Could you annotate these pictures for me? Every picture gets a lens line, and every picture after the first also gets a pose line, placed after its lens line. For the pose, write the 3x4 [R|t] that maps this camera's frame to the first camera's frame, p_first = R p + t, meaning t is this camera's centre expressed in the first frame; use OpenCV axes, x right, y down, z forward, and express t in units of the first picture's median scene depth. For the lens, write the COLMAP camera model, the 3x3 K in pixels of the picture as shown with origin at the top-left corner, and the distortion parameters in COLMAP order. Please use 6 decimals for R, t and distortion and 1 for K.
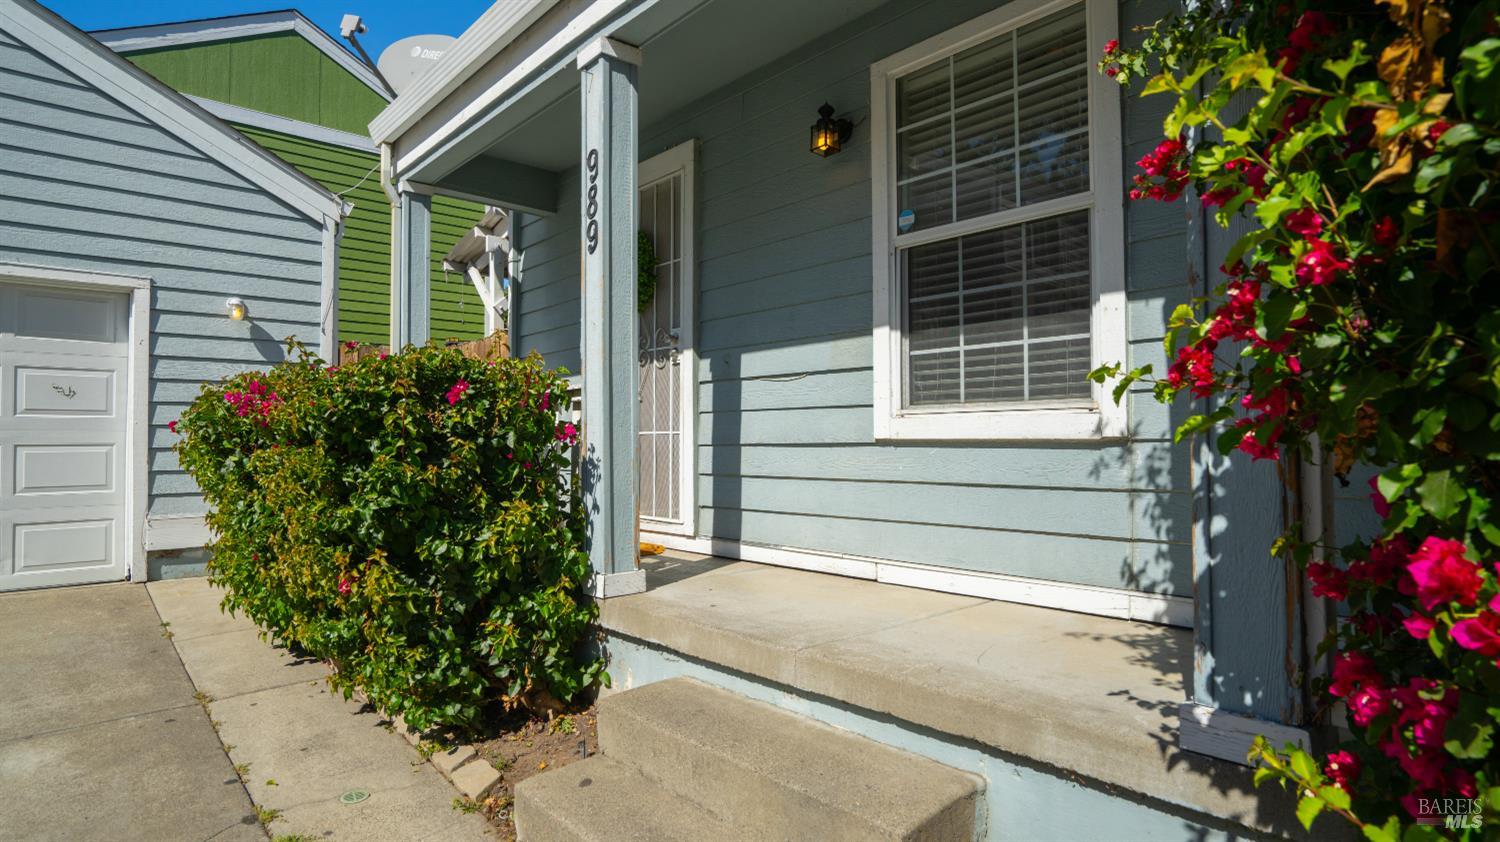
lens RADIAL K [[787.7, 0, 740.9], [0, 787.7, 420.4], [0, 0, 1]] dist [-0.048901, 0.035910]
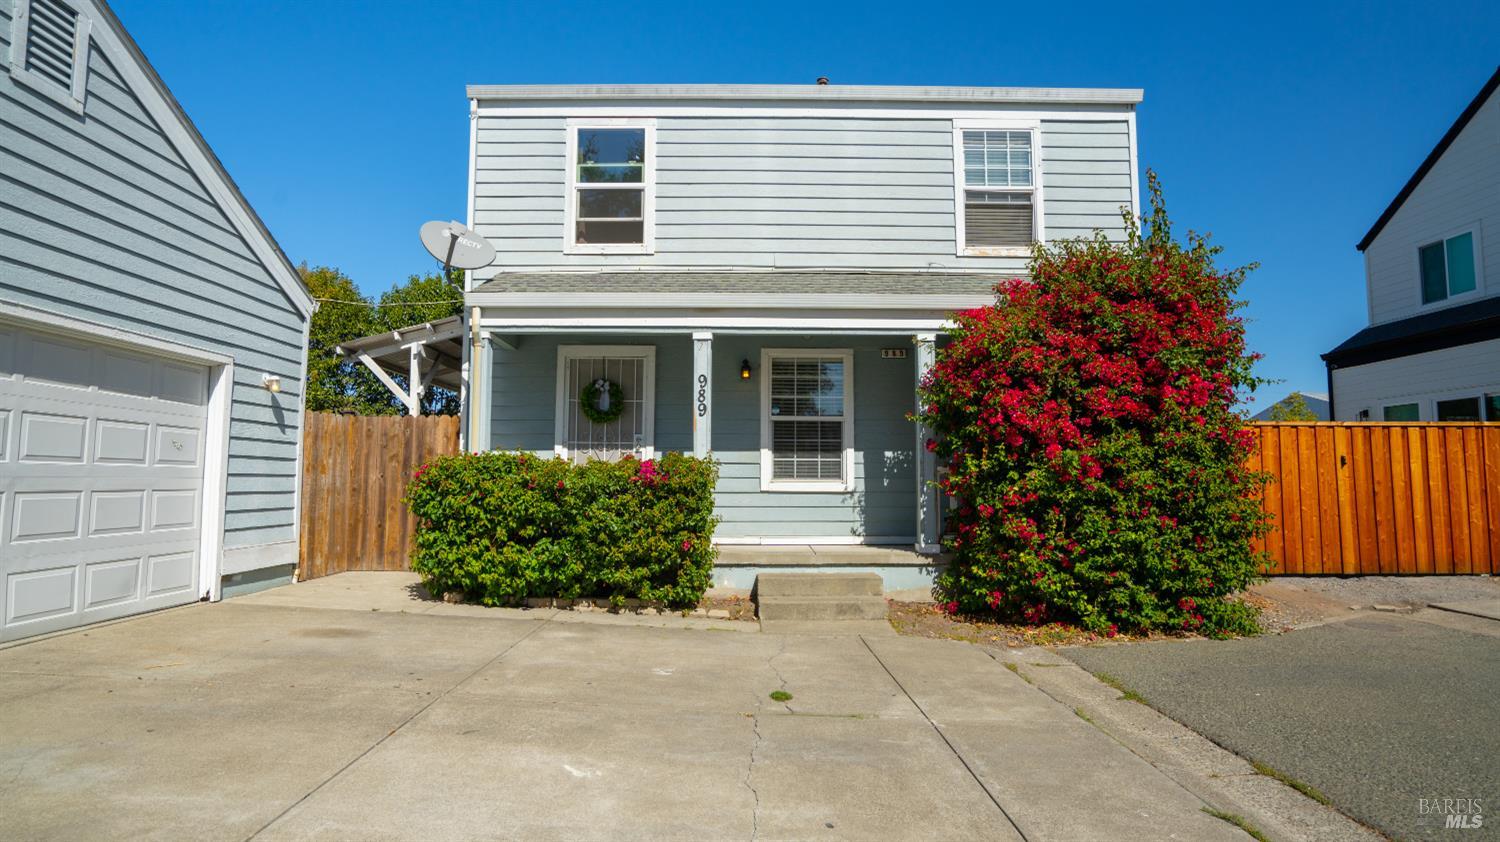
lens RADIAL K [[787.7, 0, 740.9], [0, 787.7, 420.4], [0, 0, 1]] dist [-0.048901, 0.035910]
pose [[0.670452, 0.069137, 0.738725, -1.870917], [-0.029153, 0.997335, -0.066881, -0.033441], [-0.741380, 0.023305, 0.670680, -0.743538]]
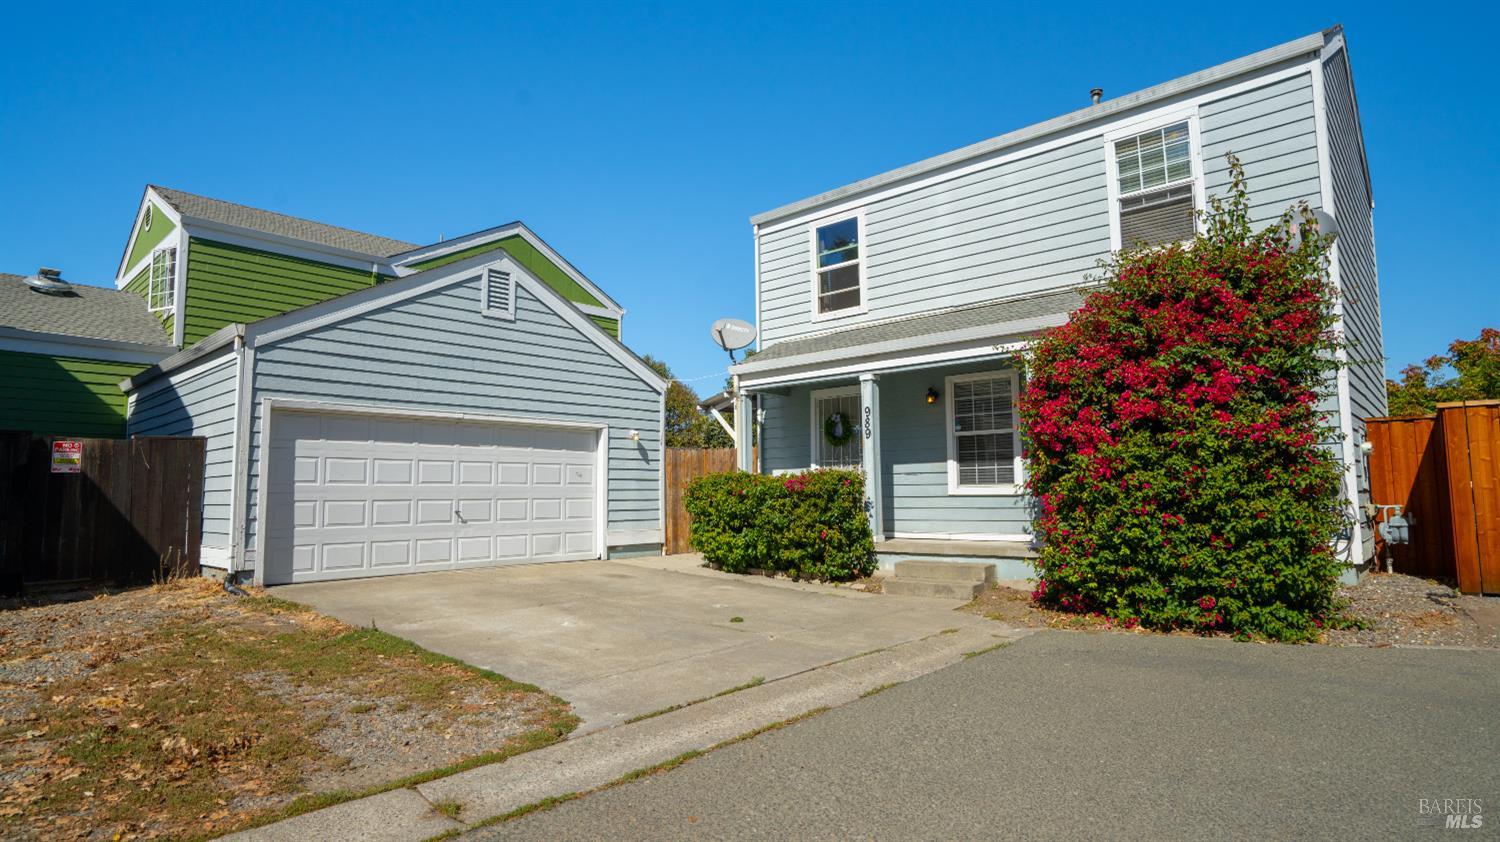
lens RADIAL K [[787.7, 0, 740.9], [0, 787.7, 420.4], [0, 0, 1]] dist [-0.048901, 0.035910]
pose [[0.995633, 0.006259, 0.093145, -0.976775], [0.000206, 0.997600, -0.069234, -0.057703], [-0.093355, 0.068951, 0.993242, -2.125696]]
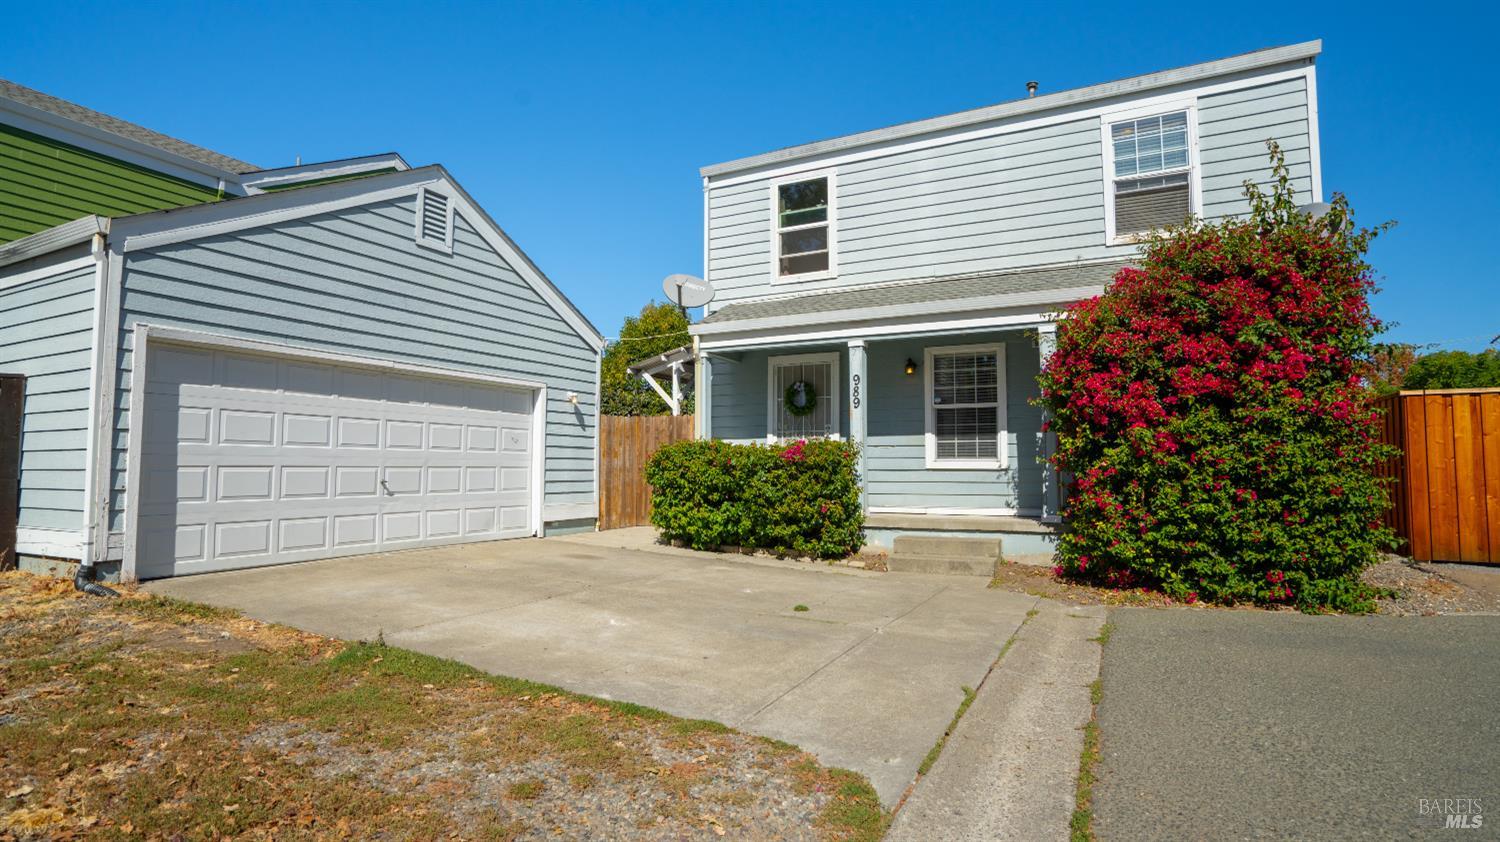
lens RADIAL K [[750.0, 0, 740.8], [0, 750.0, 420.6], [0, 0, 1]] dist [-0.053114, 0.031593]
pose [[0.938310, 0.031412, 0.344367, -1.566736], [-0.018373, 0.998988, -0.041061, -0.030866], [-0.345308, 0.032201, 0.937937, -1.558983]]
